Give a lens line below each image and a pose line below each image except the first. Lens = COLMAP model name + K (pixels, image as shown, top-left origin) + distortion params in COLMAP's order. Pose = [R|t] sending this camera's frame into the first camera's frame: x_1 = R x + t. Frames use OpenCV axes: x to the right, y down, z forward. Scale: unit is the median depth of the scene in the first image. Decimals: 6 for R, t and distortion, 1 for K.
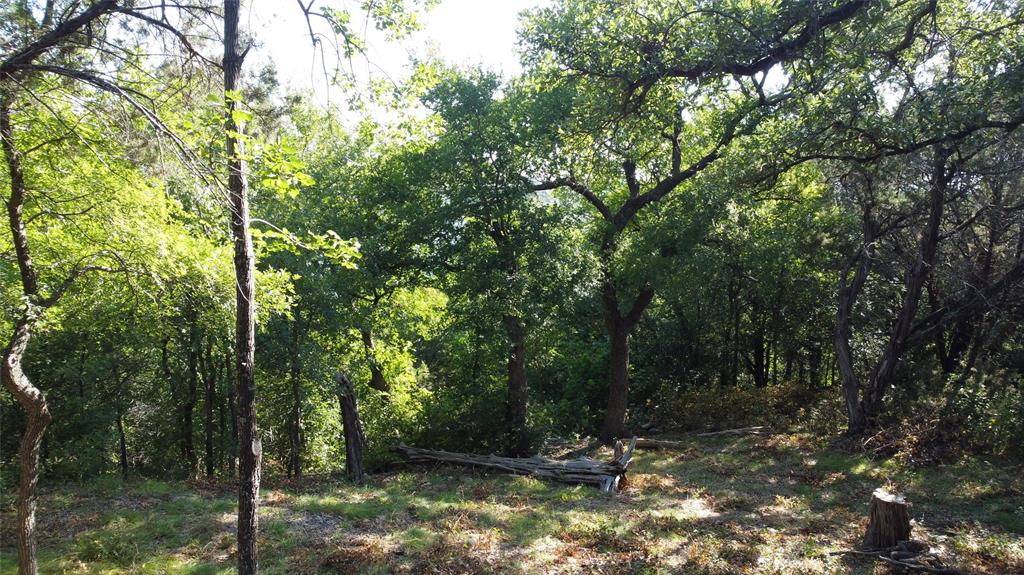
lens RADIAL K [[765.6, 0, 512.0], [0, 765.6, 287.5], [0, 0, 1]] dist [0.001130, -0.000287]
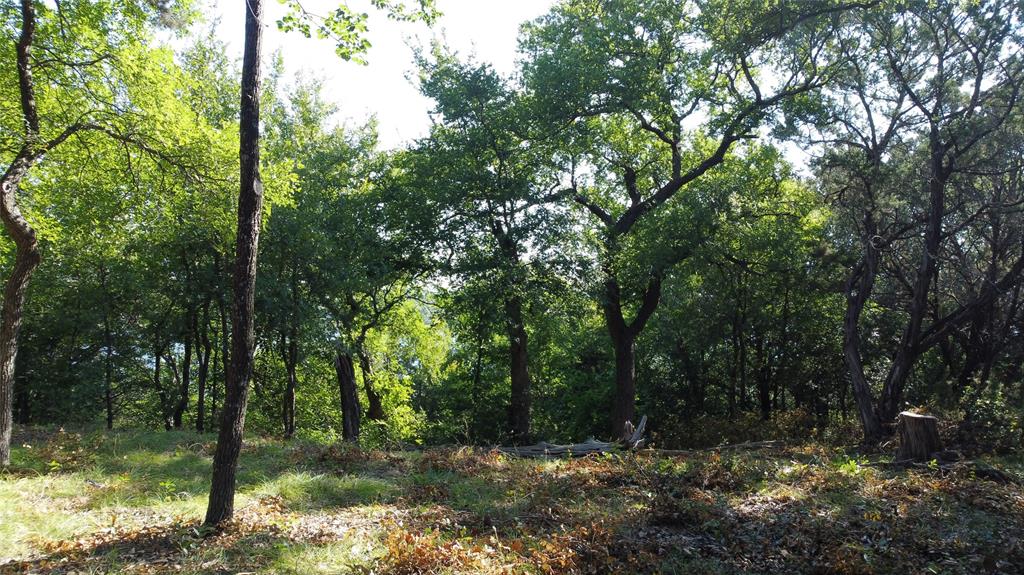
lens RADIAL K [[765.6, 0, 512.0], [0, 765.6, 287.5], [0, 0, 1]] dist [0.001130, -0.000287]
pose [[0.999993, -0.002191, 0.002866, -0.006316], [0.002585, 0.989312, -0.145793, 0.140935], [-0.002516, 0.145799, 0.989311, 0.022766]]
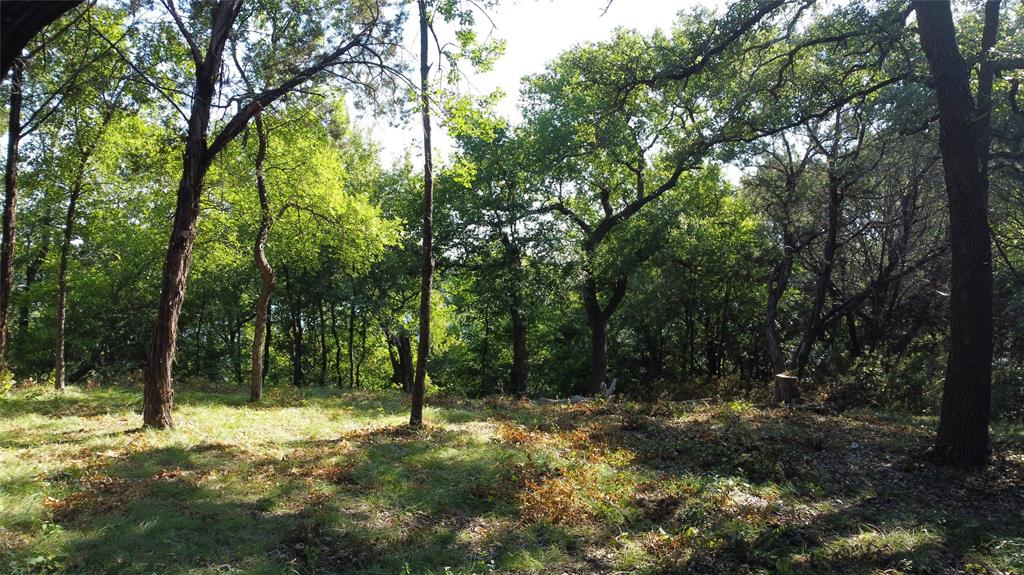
lens RADIAL K [[759.9, 0, 512.0], [0, 759.9, 287.5], [0, 0, 1]] dist [-0.001395, -0.000833]
pose [[0.998950, 0.001395, 0.045789, -0.066020], [0.003491, 0.994311, -0.106455, 0.142177], [-0.045677, 0.106503, 0.993263, -0.271041]]
